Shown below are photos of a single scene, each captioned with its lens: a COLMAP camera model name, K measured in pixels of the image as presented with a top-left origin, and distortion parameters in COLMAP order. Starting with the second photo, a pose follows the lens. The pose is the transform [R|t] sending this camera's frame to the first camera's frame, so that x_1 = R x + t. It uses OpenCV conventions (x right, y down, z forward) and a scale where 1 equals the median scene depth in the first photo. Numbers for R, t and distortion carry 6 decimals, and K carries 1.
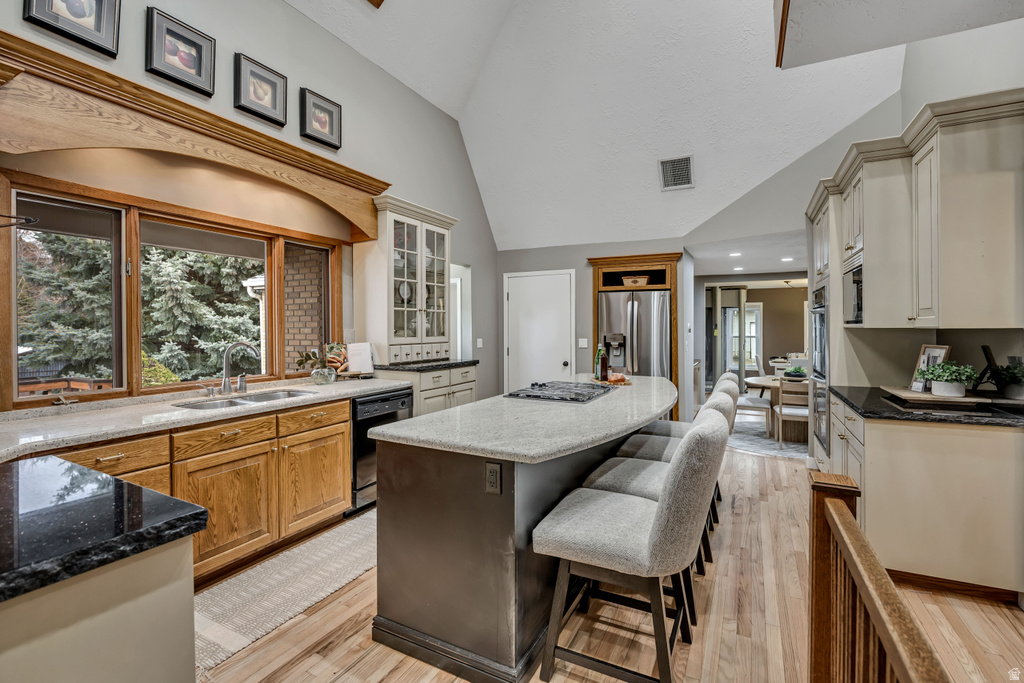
lens RADIAL K [[457.9, 0, 516.5], [0, 457.9, 332.3], [0, 0, 1]] dist [-0.001524, 0.000062]
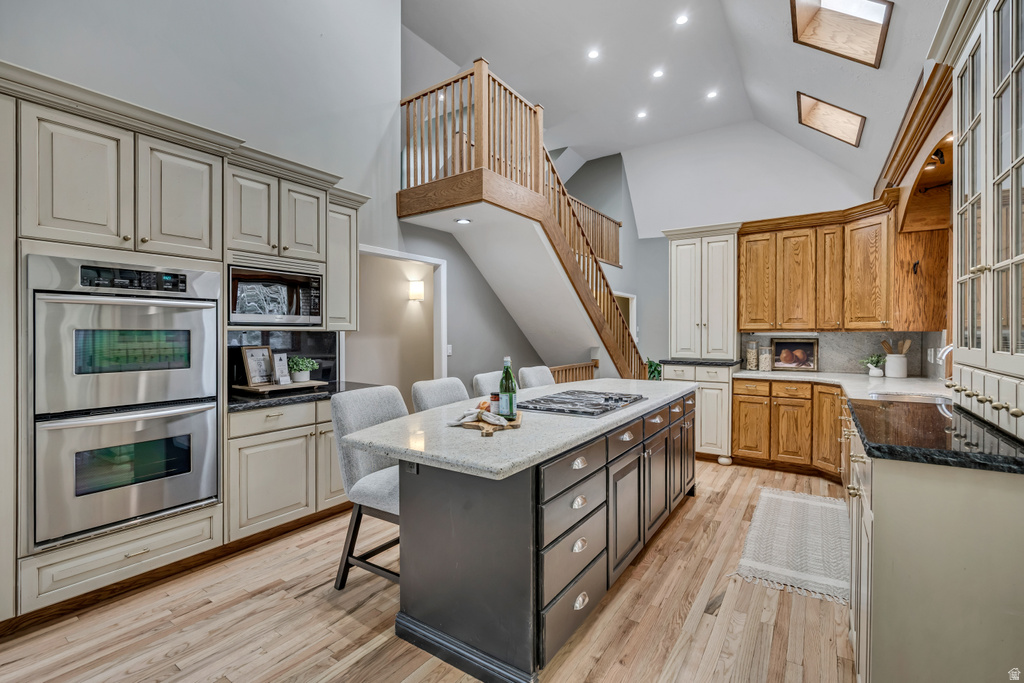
lens RADIAL K [[457.9, 0, 516.5], [0, 457.9, 332.3], [0, 0, 1]] dist [-0.001524, 0.000062]
pose [[-0.993798, 0.003669, 0.111138, 0.089575], [0.004979, 0.999921, 0.011516, -0.008740], [-0.111087, 0.011998, -0.993738, 1.289502]]
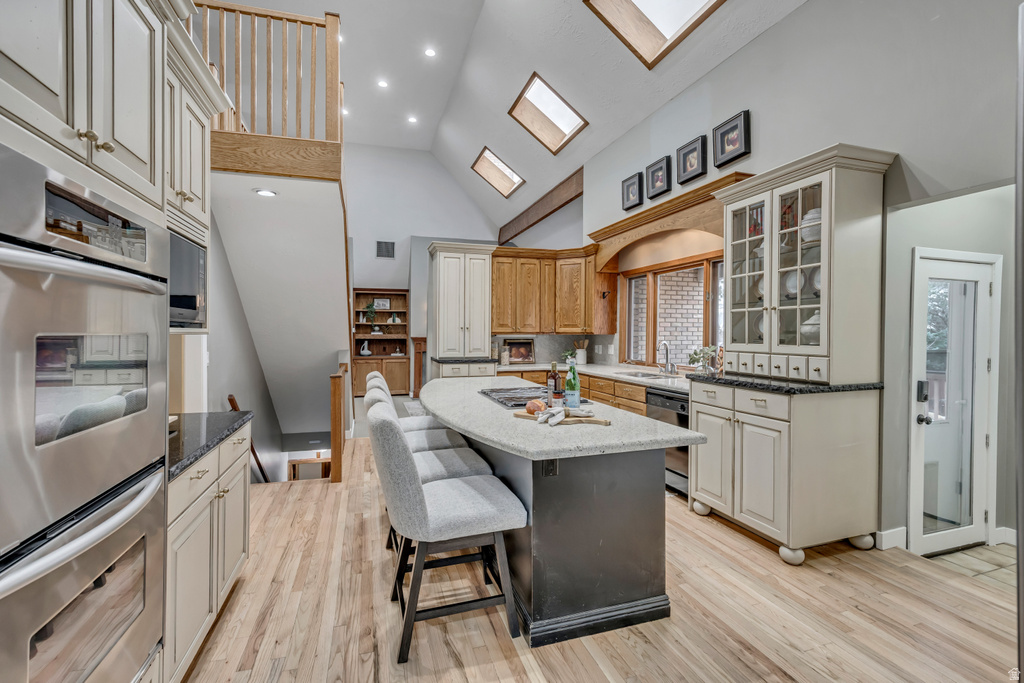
lens RADIAL K [[457.9, 0, 516.5], [0, 457.9, 332.3], [0, 0, 1]] dist [-0.001524, 0.000062]
pose [[-0.704308, 0.001365, -0.709893, 0.572806], [-0.006924, 0.999937, 0.008792, -0.012868], [0.709861, 0.011107, -0.704255, 1.156527]]
